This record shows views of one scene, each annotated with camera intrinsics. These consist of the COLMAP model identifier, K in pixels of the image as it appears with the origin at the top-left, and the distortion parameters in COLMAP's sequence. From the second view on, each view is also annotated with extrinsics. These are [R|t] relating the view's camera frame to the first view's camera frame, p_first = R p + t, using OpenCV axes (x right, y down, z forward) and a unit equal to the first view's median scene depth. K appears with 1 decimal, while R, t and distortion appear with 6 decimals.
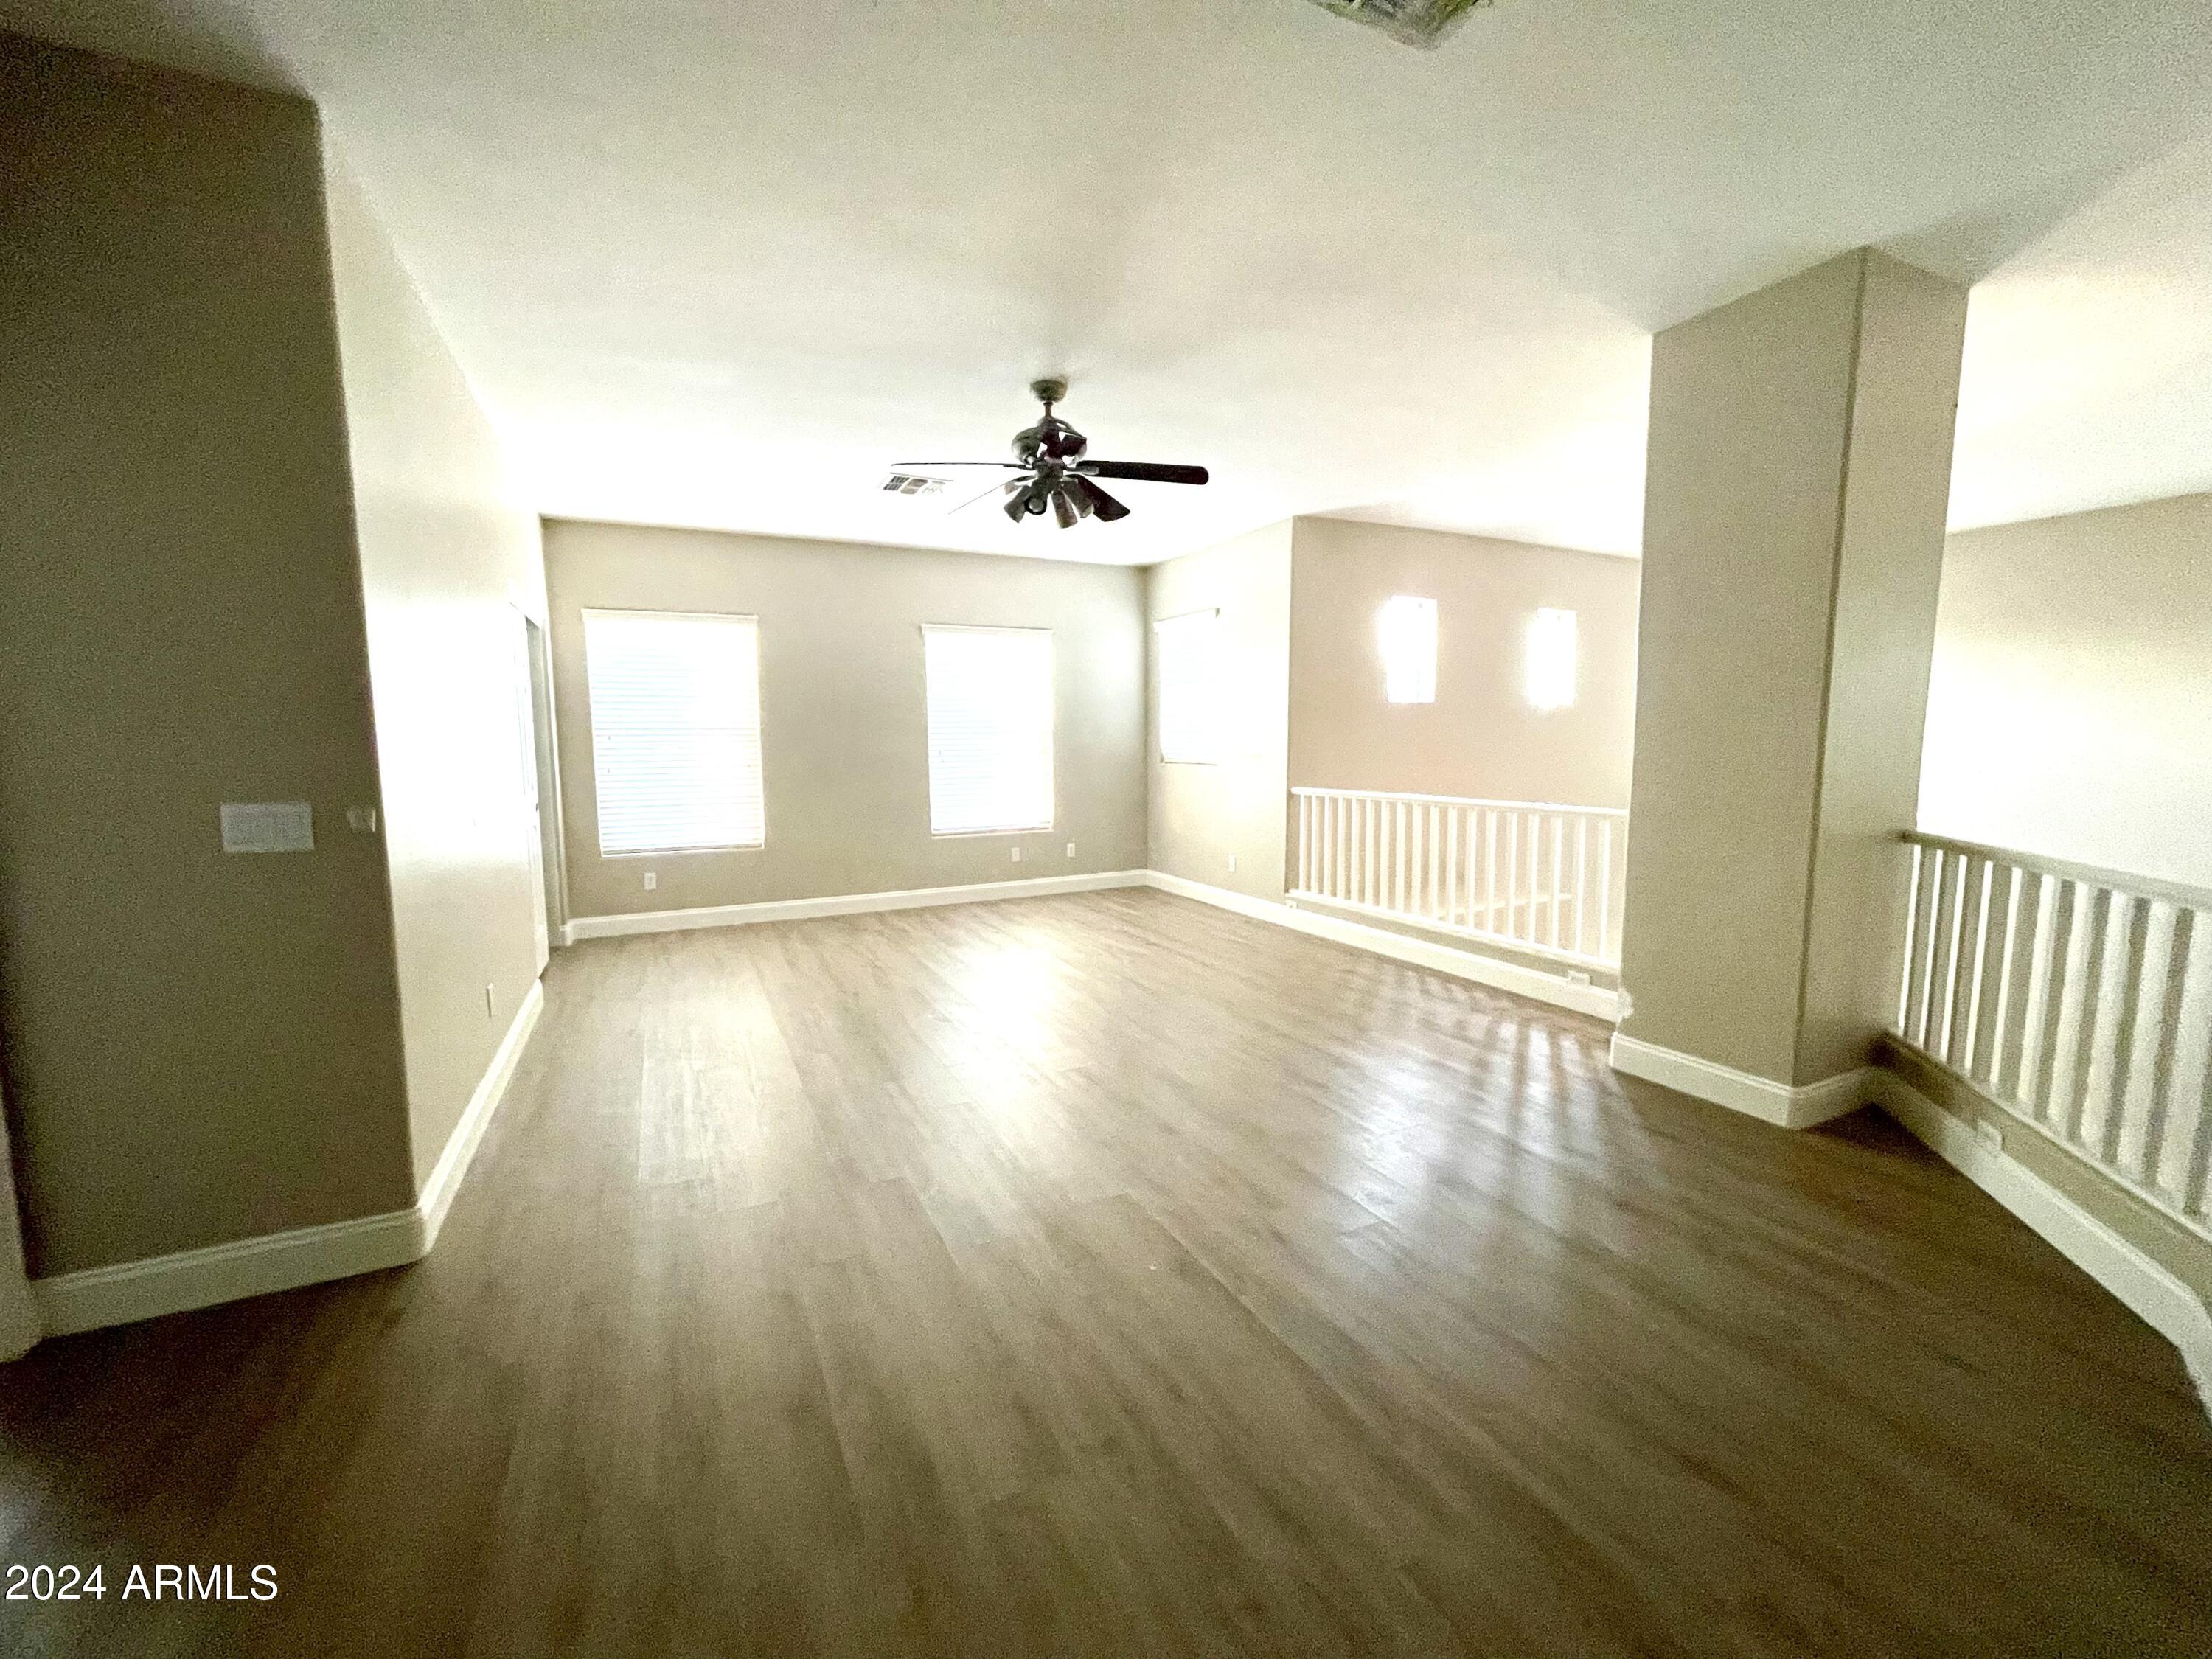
lens RADIAL K [[879.6, 0, 1106.0], [0, 879.6, 829.5], [0, 0, 1]] dist [0.015849, -0.011135]
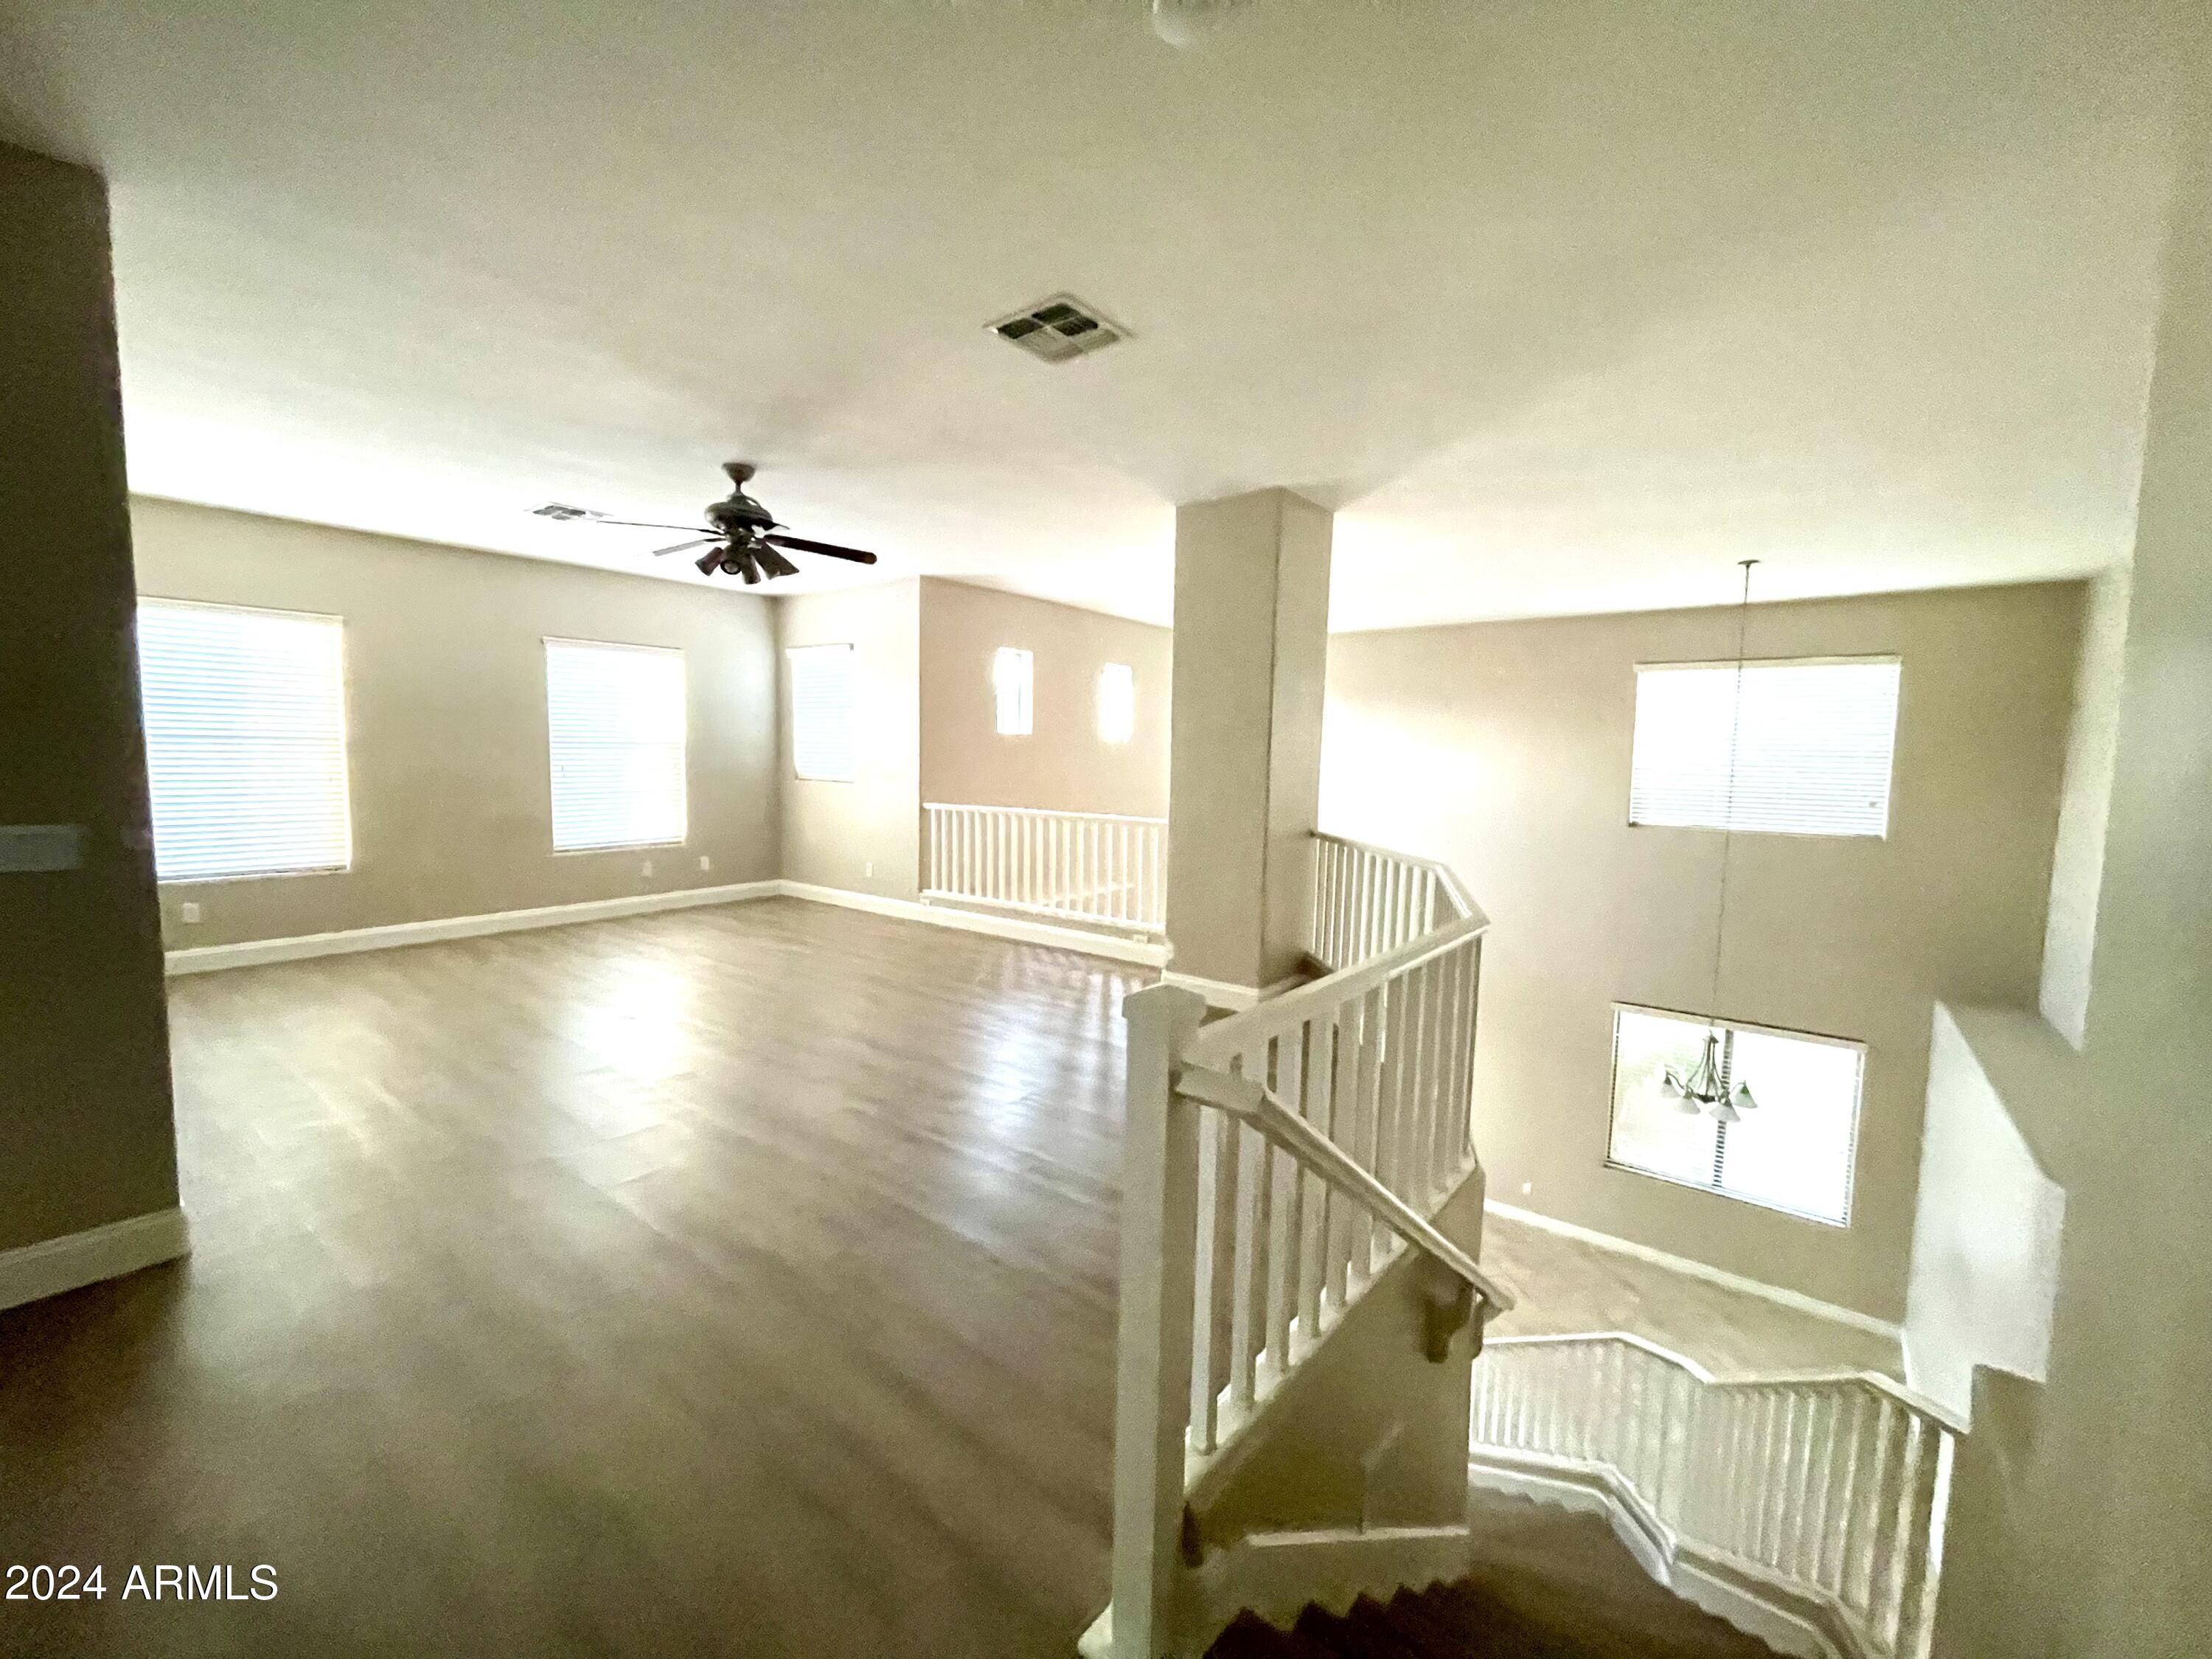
lens RADIAL K [[879.6, 0, 1106.0], [0, 879.6, 829.5], [0, 0, 1]] dist [0.015849, -0.011135]
pose [[0.896173, -0.014343, 0.443472, -0.113847], [0.020637, 0.999743, -0.009371, 0.004575], [-0.443224, 0.017550, 0.896239, -0.202414]]
